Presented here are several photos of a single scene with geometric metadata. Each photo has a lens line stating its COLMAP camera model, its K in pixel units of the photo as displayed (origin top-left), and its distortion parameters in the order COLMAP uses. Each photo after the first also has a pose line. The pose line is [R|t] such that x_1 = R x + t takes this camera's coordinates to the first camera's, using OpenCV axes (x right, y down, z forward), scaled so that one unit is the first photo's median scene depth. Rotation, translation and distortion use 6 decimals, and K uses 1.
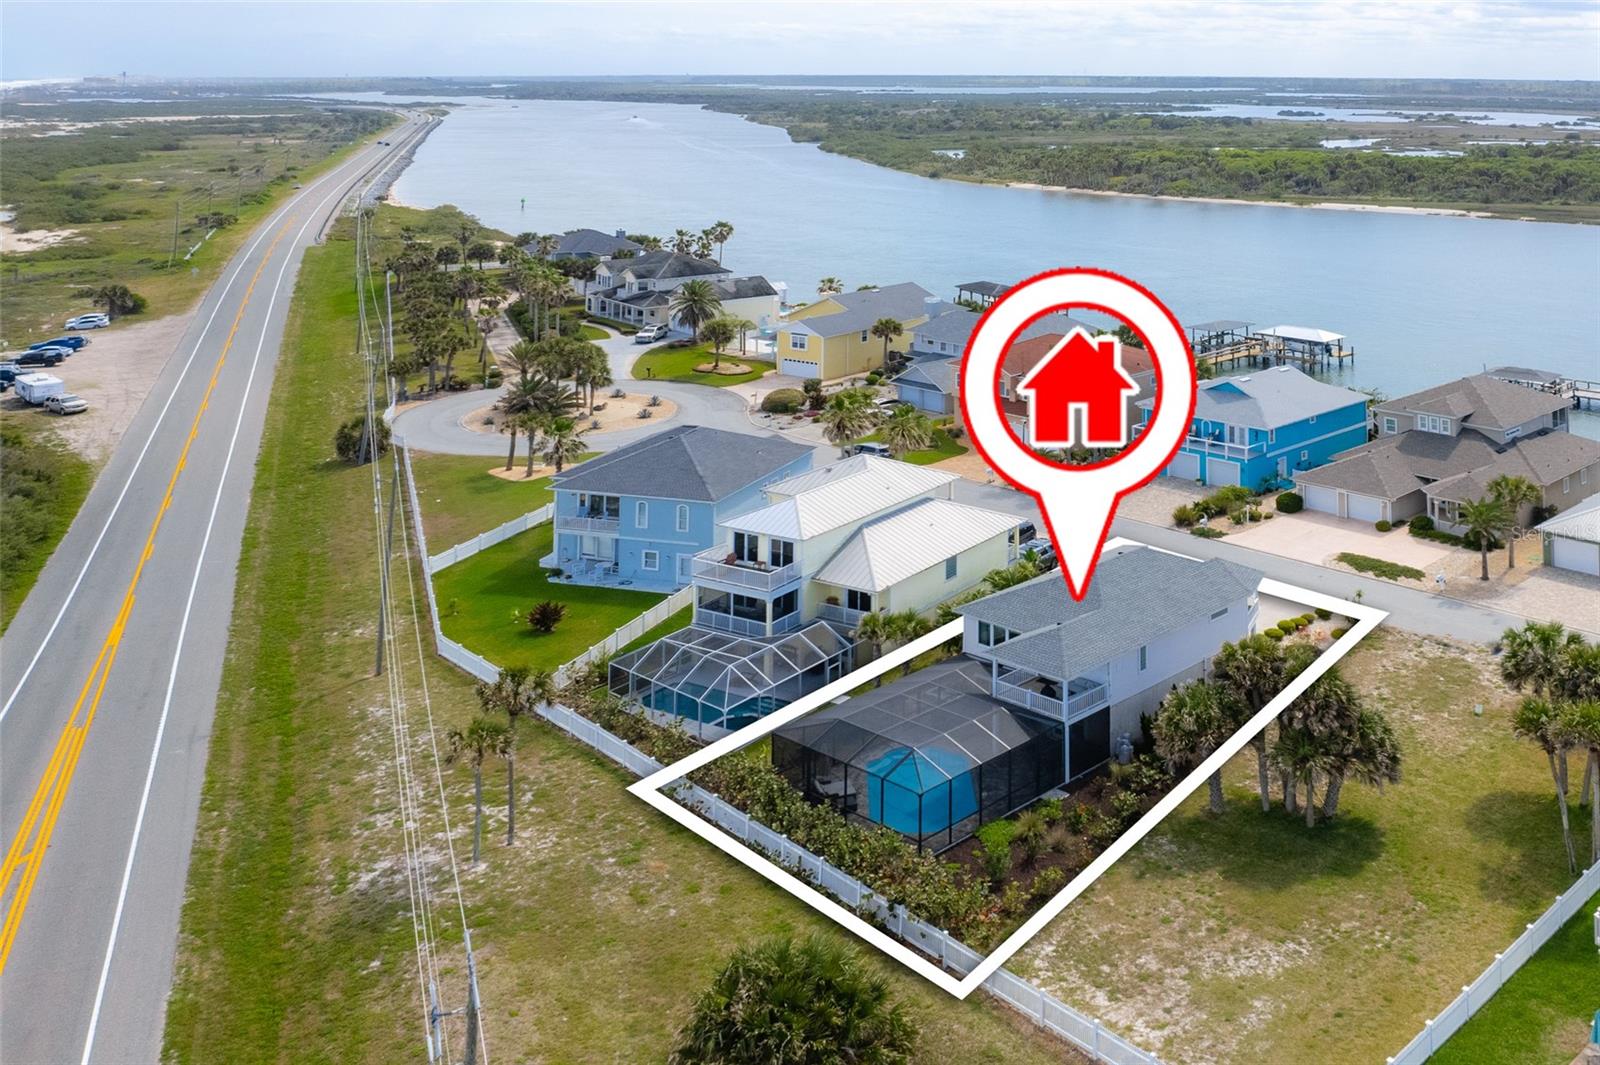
lens RADIAL K [[1300.0, 0, 806.0], [0, 1300.0, 529.2], [0, 0, 1]] dist [-0.039093, -0.008214]
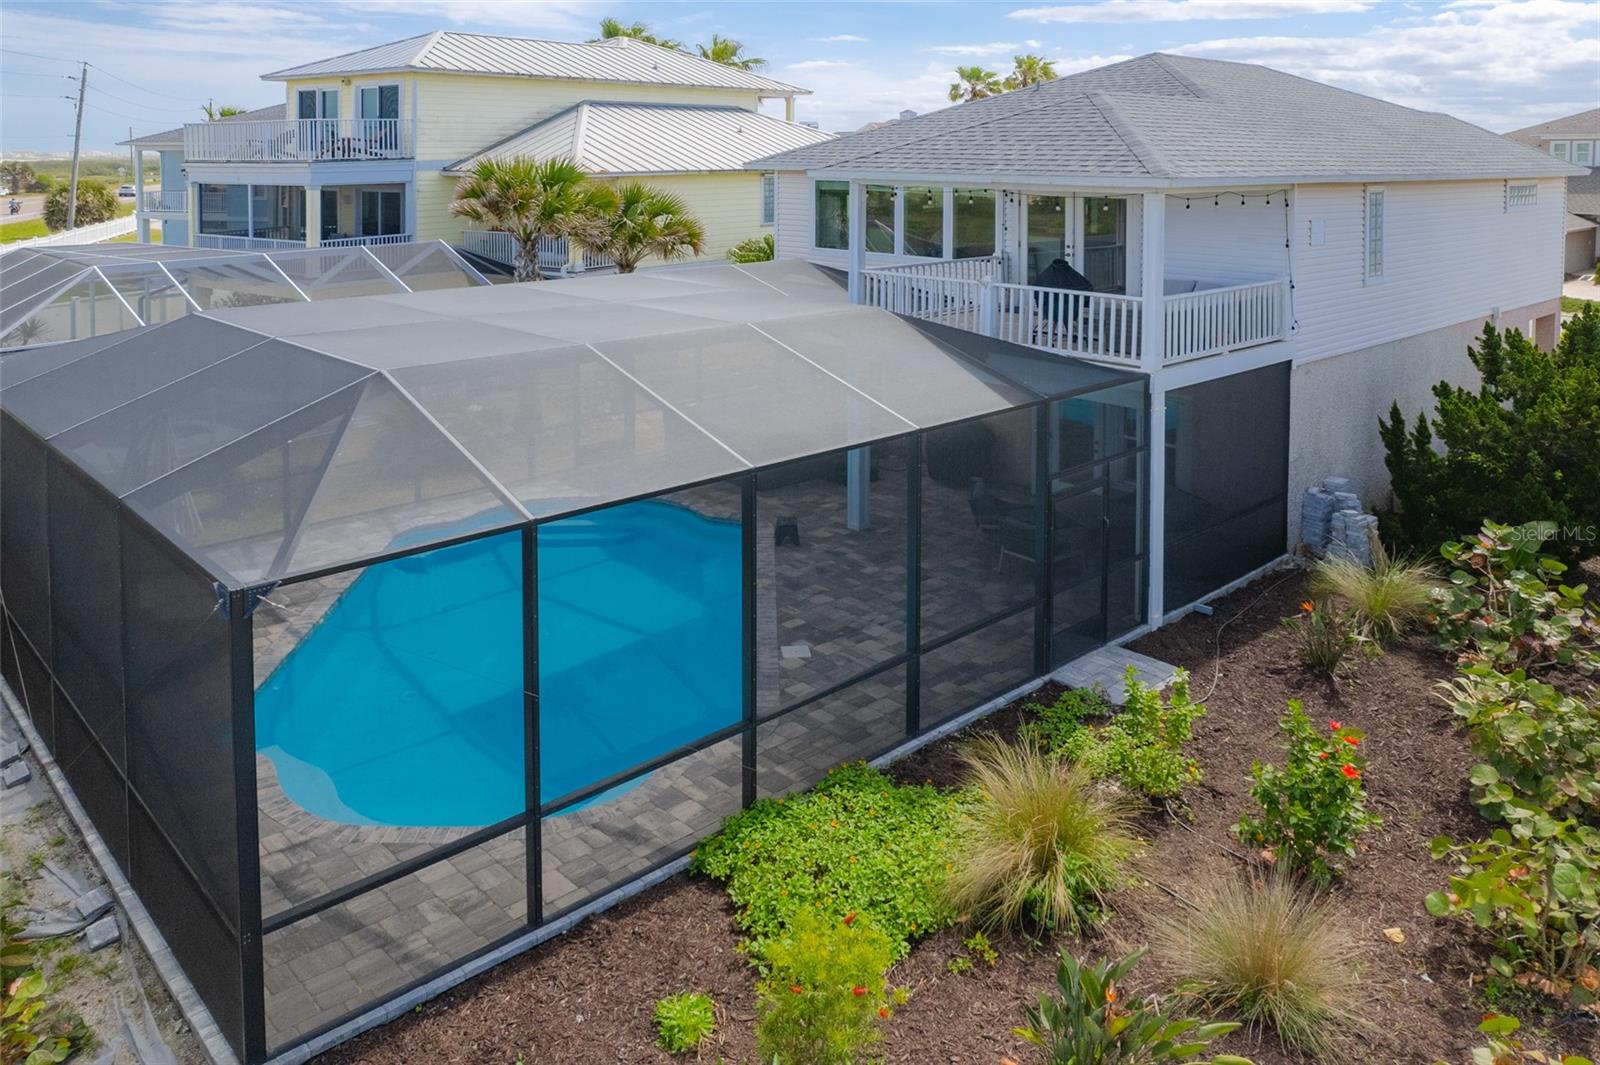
lens RADIAL K [[1300.0, 0, 798.7], [0, 1300.0, 533.9], [0, 0, 1]] dist [-0.039093, -0.008214]
pose [[0.991601, 0.064300, 0.112223, 0.117441], [-0.070558, 0.996114, 0.052716, 0.178913], [-0.108397, -0.060192, 0.992284, 0.815317]]
